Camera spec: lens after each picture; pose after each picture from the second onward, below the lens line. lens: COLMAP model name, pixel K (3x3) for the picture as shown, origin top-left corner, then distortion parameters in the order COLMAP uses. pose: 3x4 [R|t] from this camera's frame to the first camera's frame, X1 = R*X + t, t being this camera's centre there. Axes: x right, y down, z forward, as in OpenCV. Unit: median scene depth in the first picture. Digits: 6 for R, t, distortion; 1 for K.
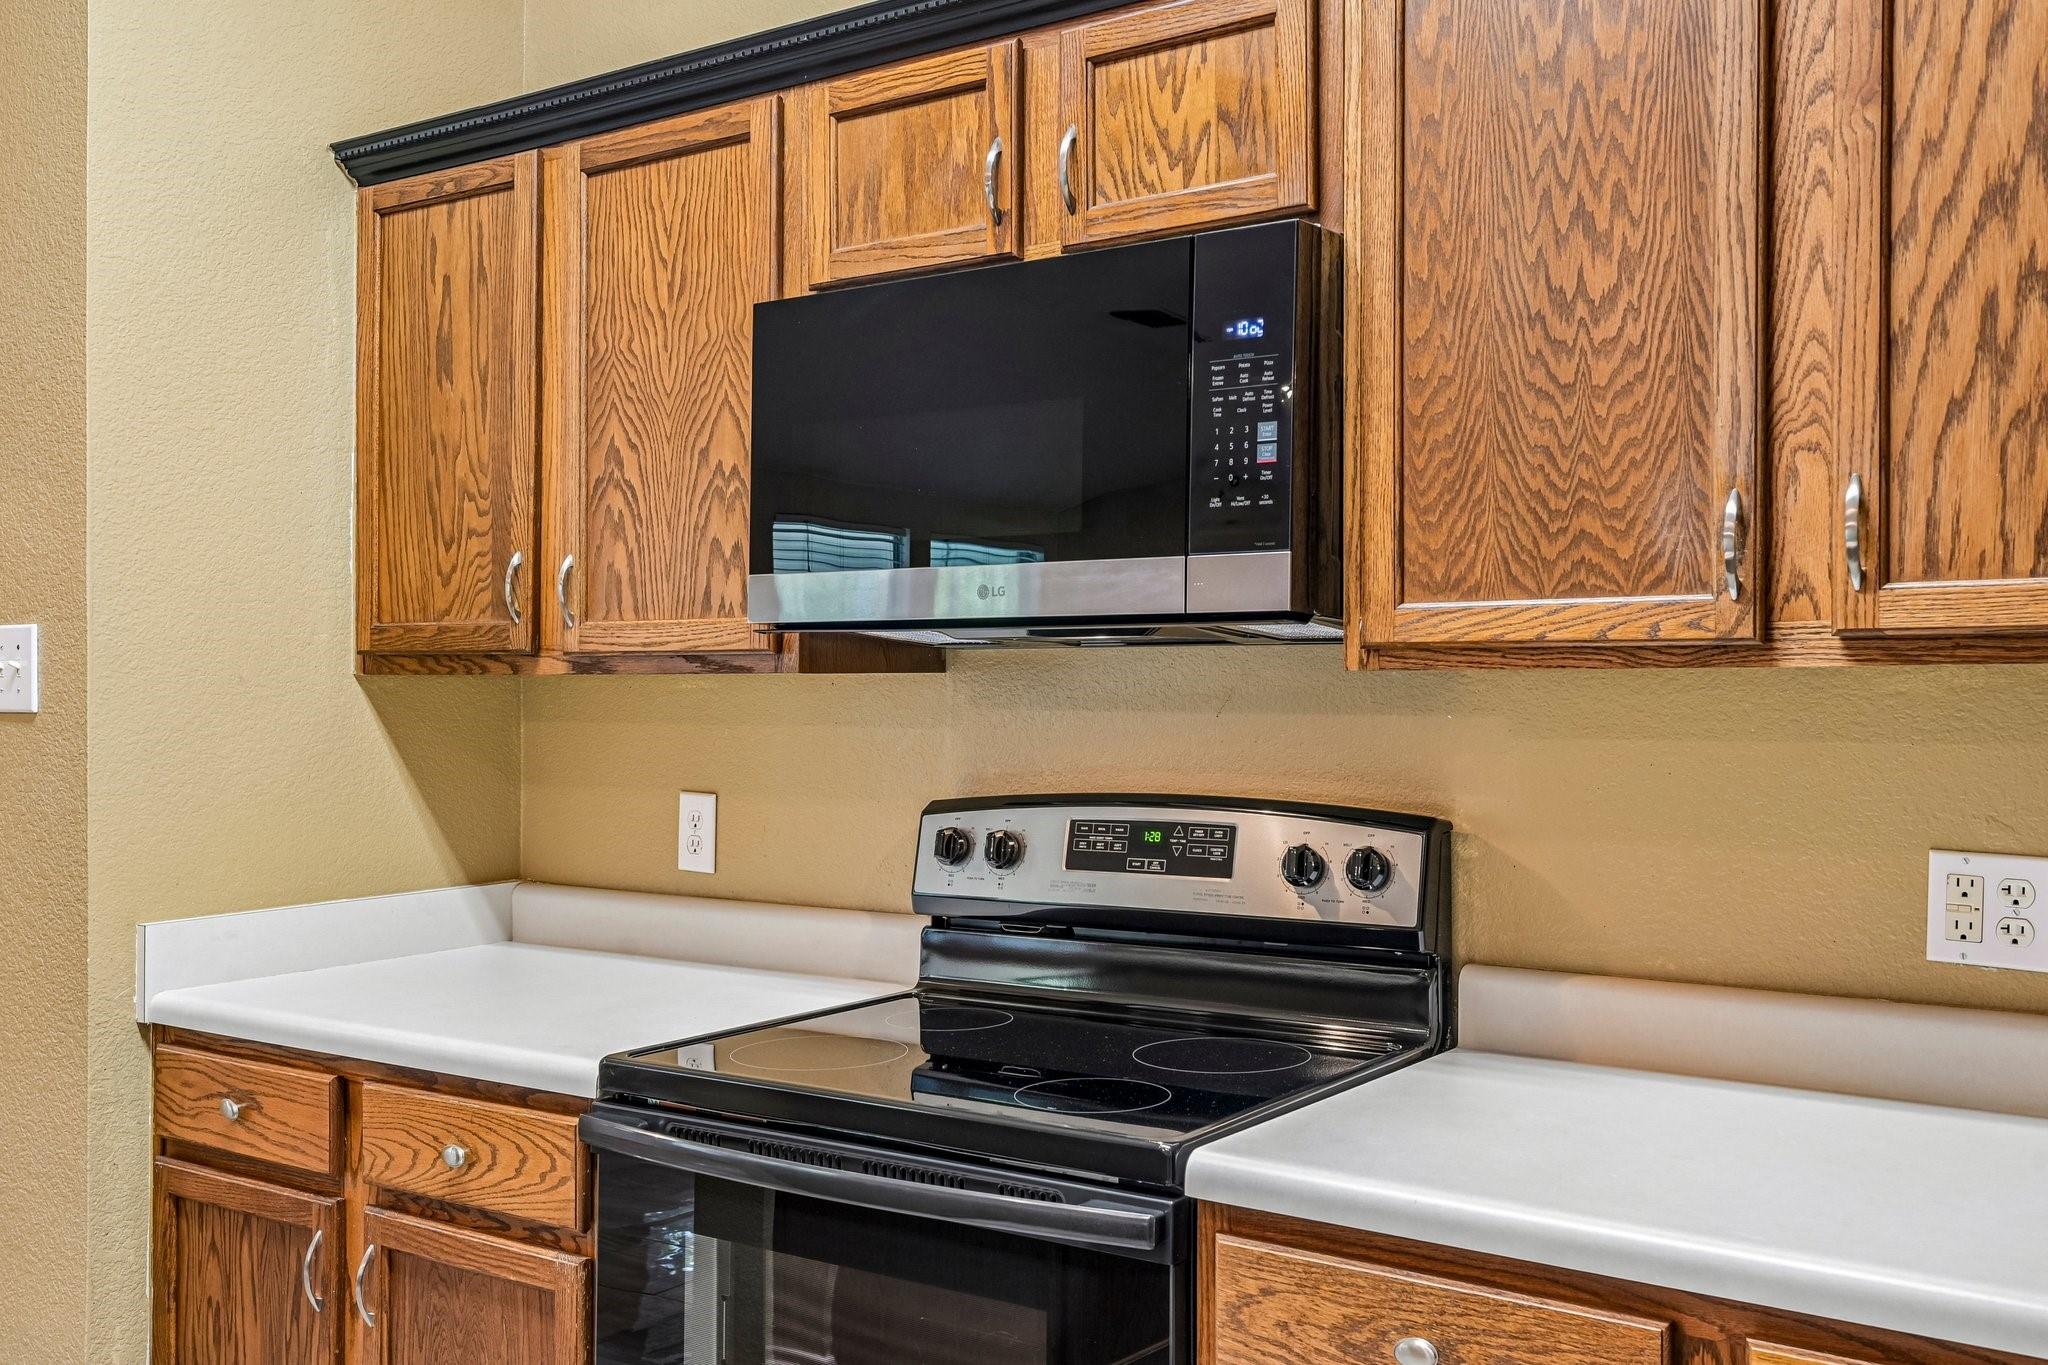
lens RADIAL K [[1861.8, 0, 1023.0], [0, 1861.8, 692.4], [0, 0, 1]] dist [0.034416, 0.000000]
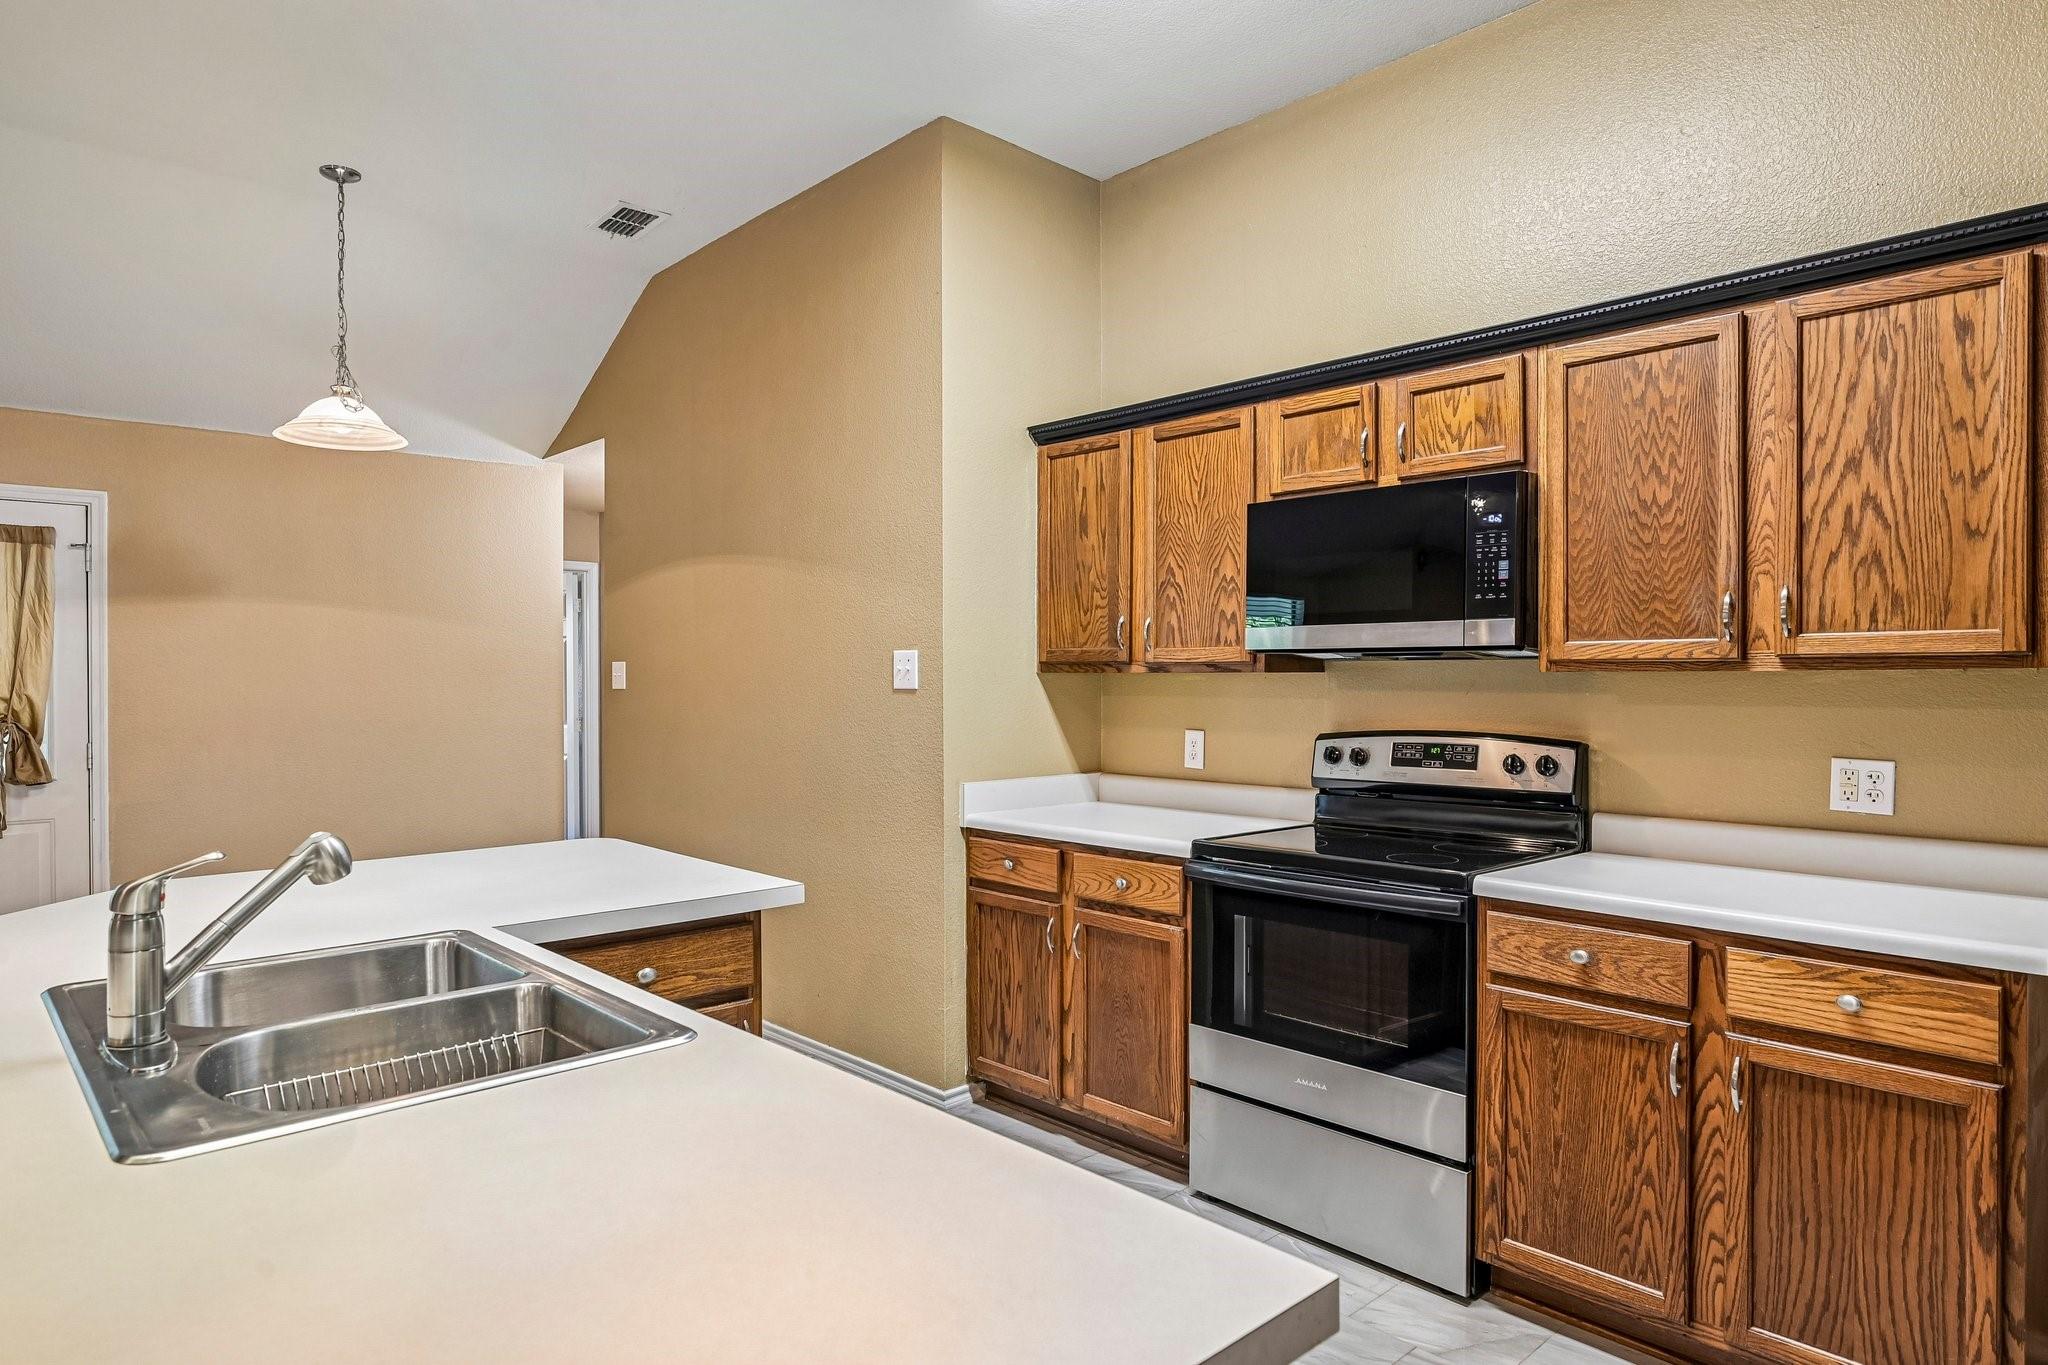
lens RADIAL K [[1187.9, 0, 1029.0], [0, 1187.9, 674.9], [0, 0, 1]] dist [-0.002595, 0.001166]
pose [[0.980626, 0.003072, -0.195865, -0.128767], [-0.004624, 0.999961, -0.007468, 0.004428], [0.195834, 0.008229, 0.980602, -0.441767]]
